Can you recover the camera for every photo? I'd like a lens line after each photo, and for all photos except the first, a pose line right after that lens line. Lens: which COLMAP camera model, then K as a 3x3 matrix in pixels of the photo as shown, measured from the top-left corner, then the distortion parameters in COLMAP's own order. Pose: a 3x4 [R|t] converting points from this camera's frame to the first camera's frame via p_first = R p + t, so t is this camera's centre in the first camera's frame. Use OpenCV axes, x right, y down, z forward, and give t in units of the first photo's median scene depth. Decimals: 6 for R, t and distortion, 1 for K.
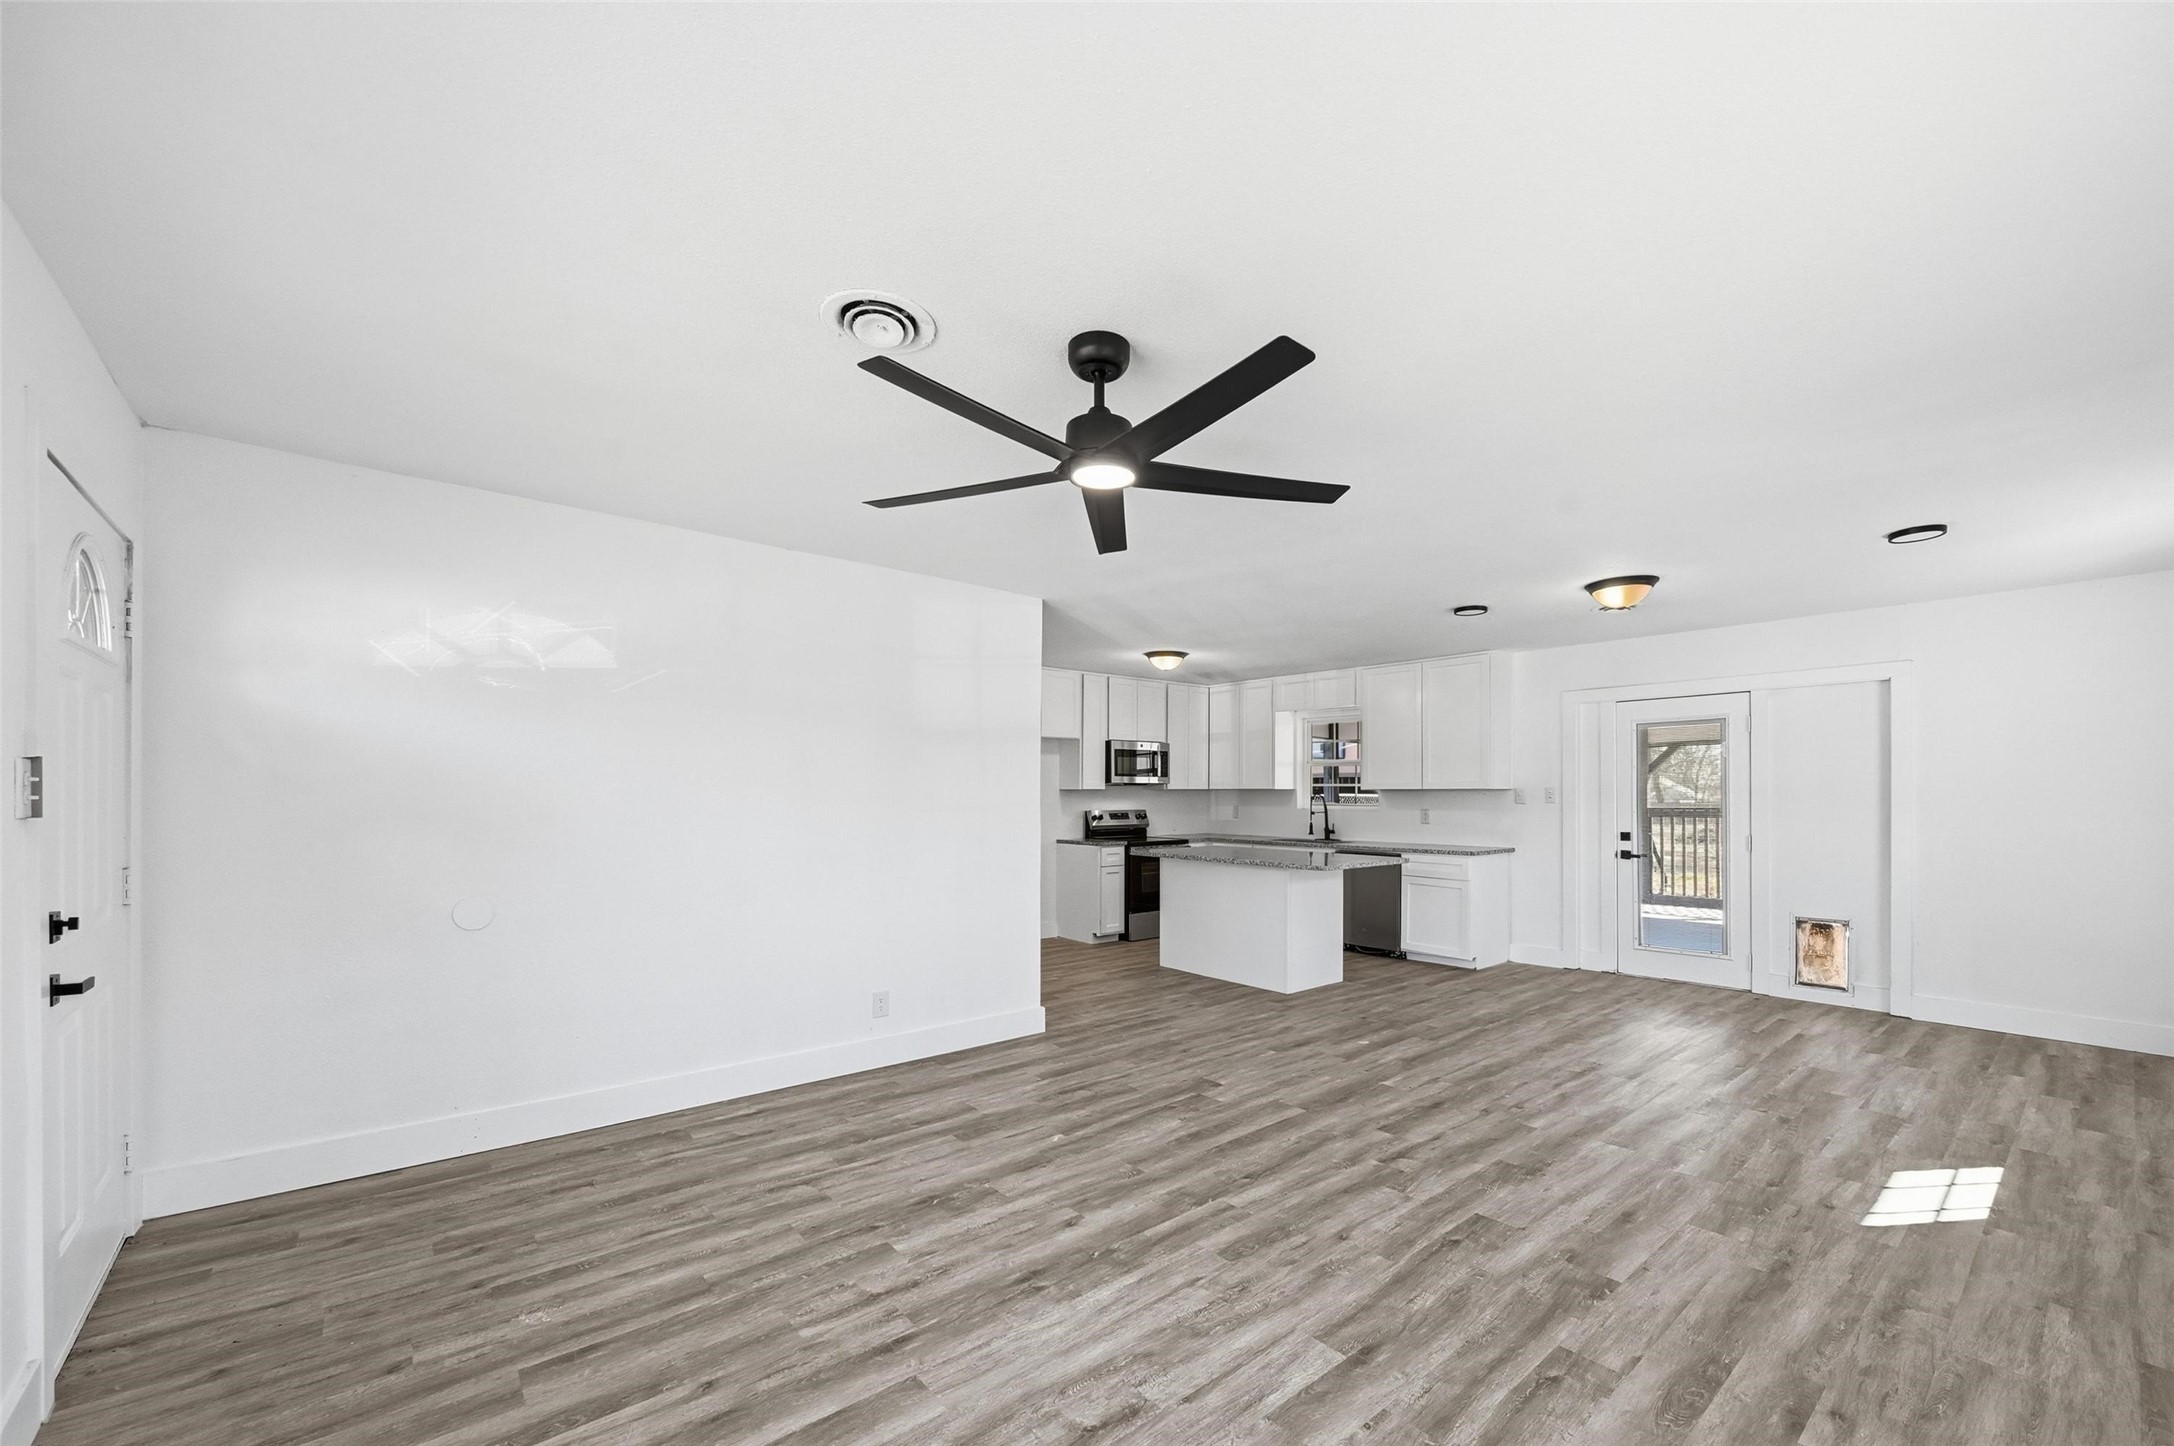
lens RADIAL K [[863.0, 0, 1131.1], [0, 863.0, 801.2], [0, 0, 1]] dist [-0.002250, 0.000618]
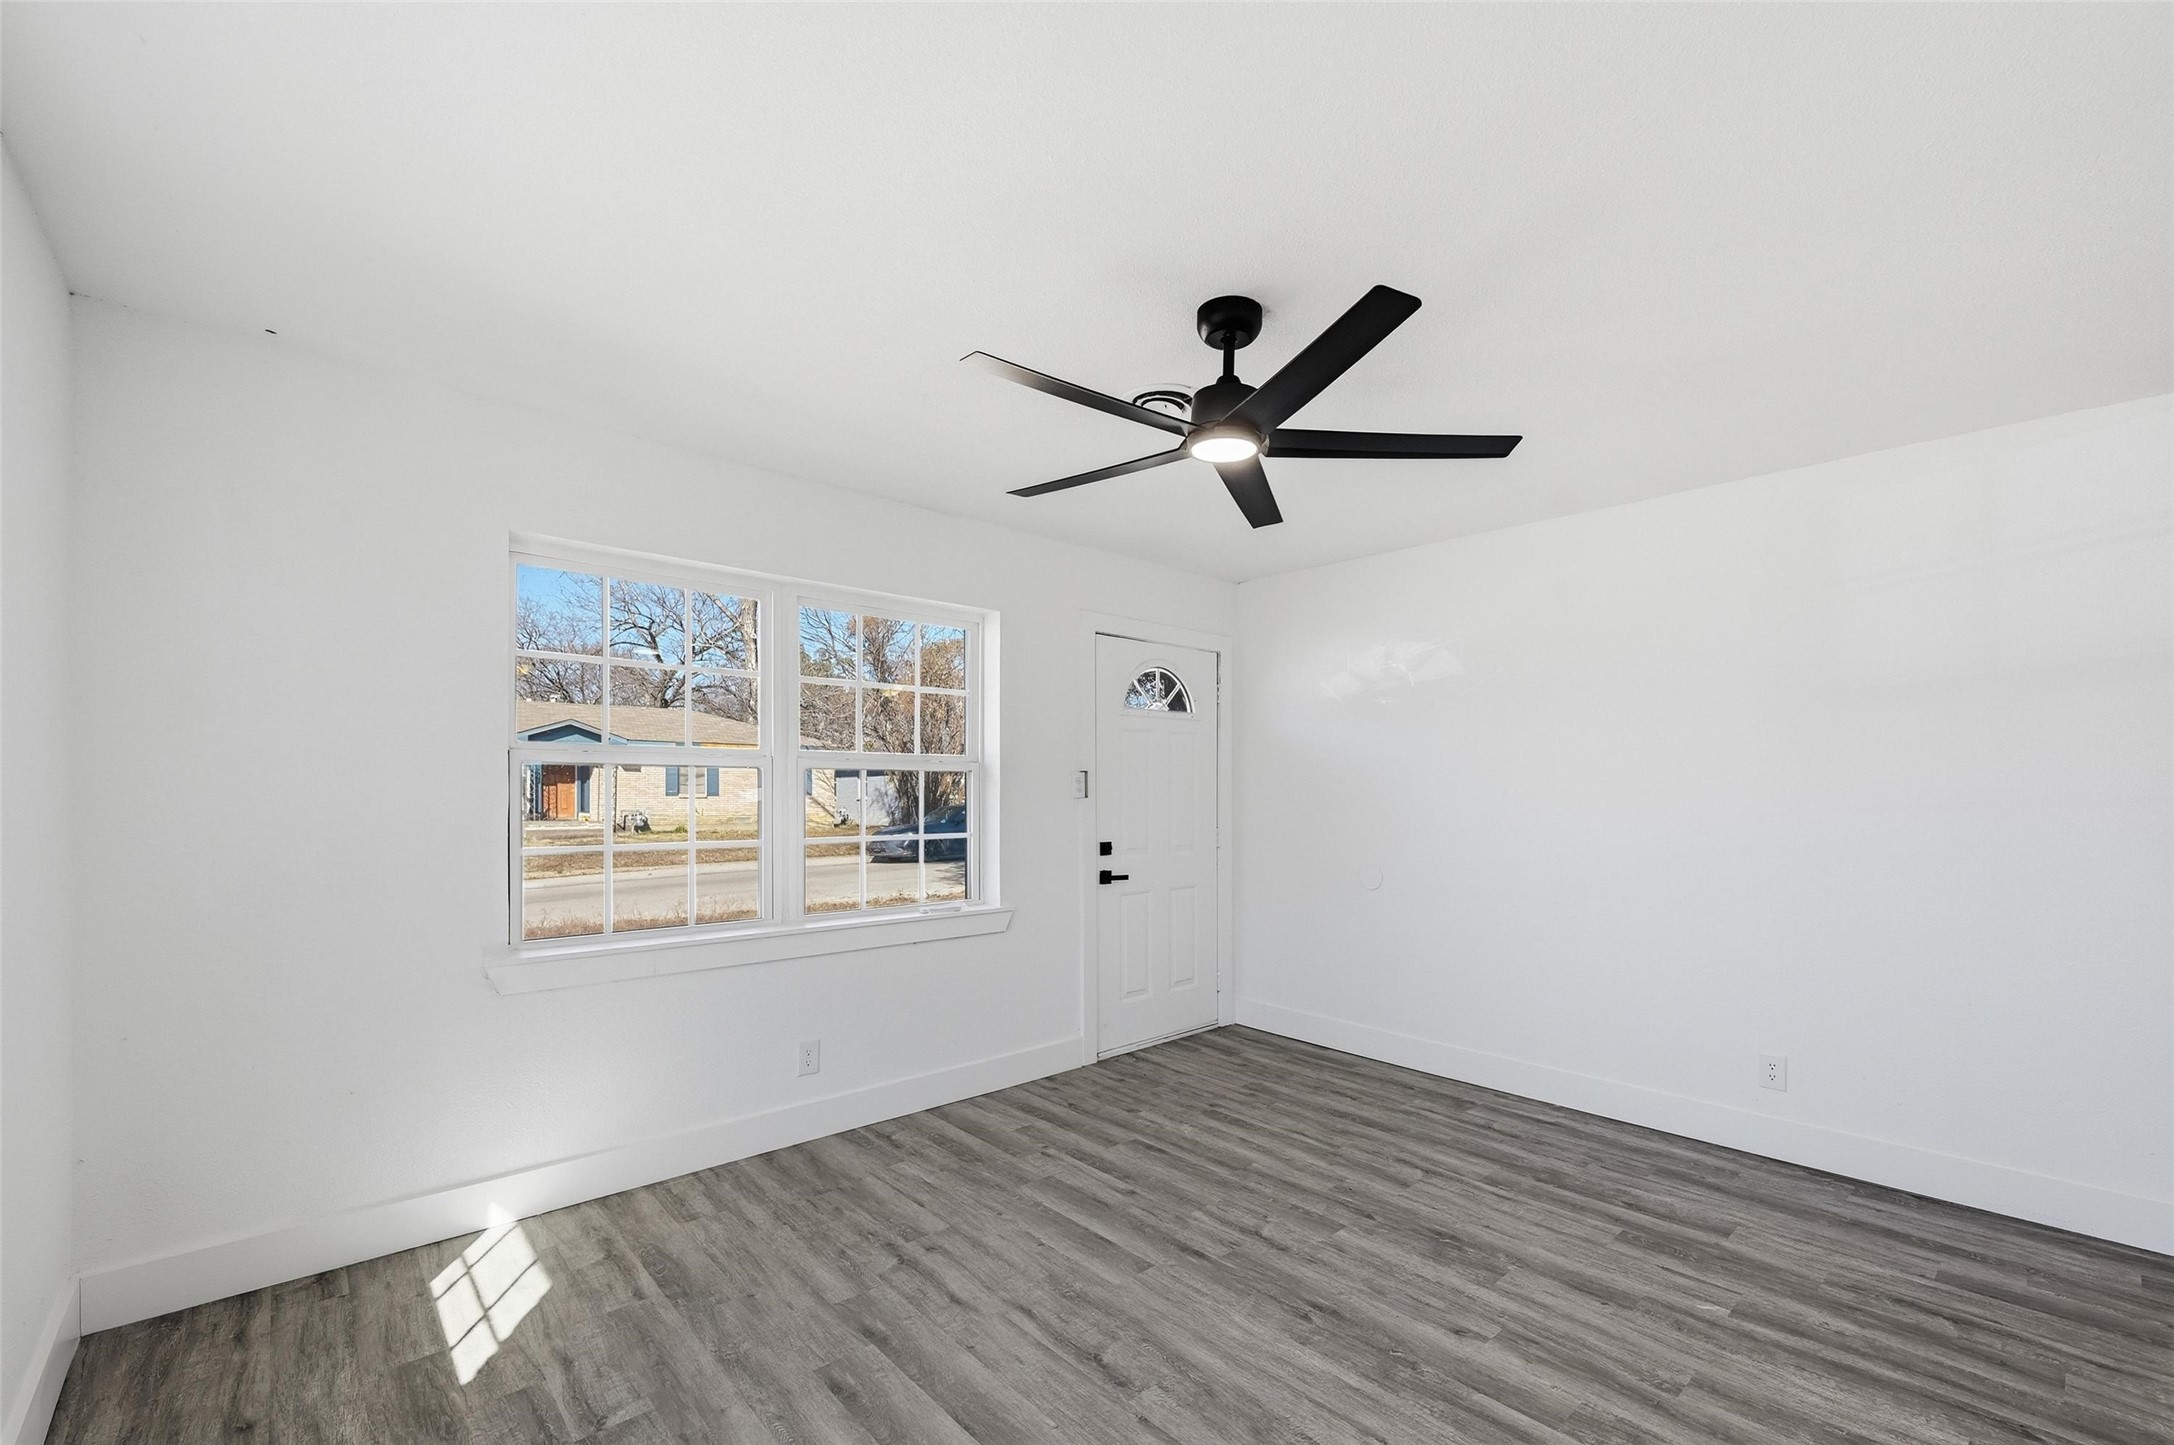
lens RADIAL K [[909.3, 0, 1081.8], [0, 909.3, 796.2], [0, 0, 1]] dist [-0.002478, 0.000836]
pose [[0.010672, 0.006519, -0.999922, 0.444328], [-0.003644, 0.999972, 0.006480, -0.000696], [0.999936, 0.003575, 0.010695, 0.383948]]
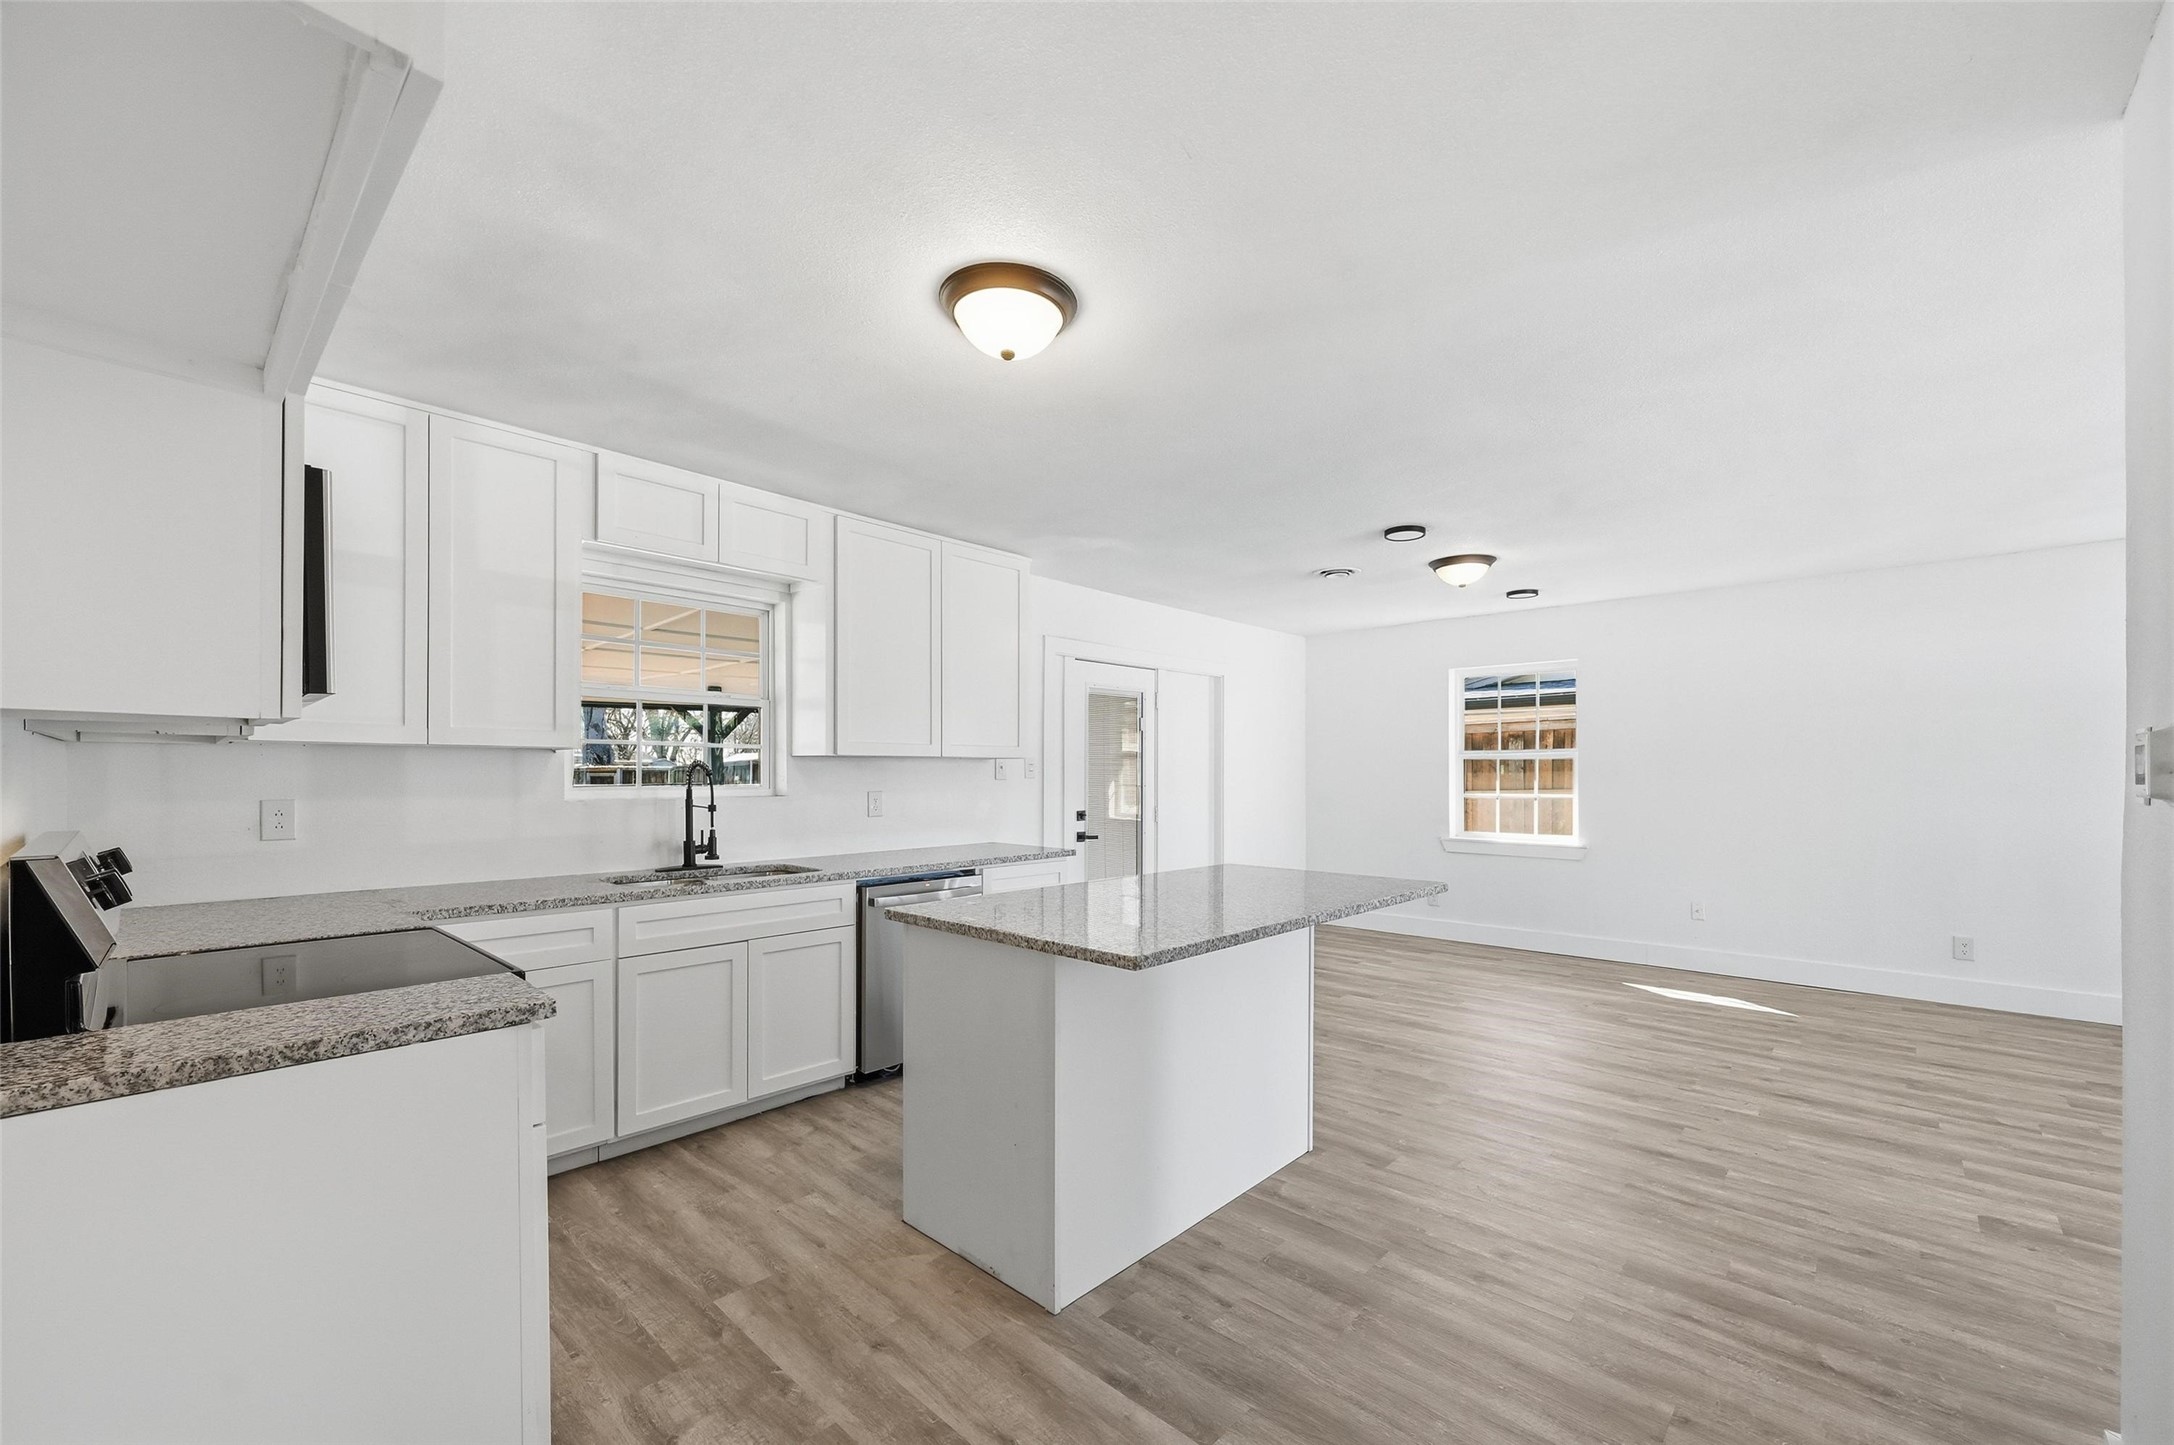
lens RADIAL K [[863.0, 0, 1085.2], [0, 863.0, 768.8], [0, 0, 1]] dist [-0.002250, 0.000618]
pose [[-0.100180, 0.003632, 0.994963, -0.408407], [0.007316, 0.999969, -0.002914, -0.004643], [-0.994942, 0.006987, -0.100203, 1.518674]]
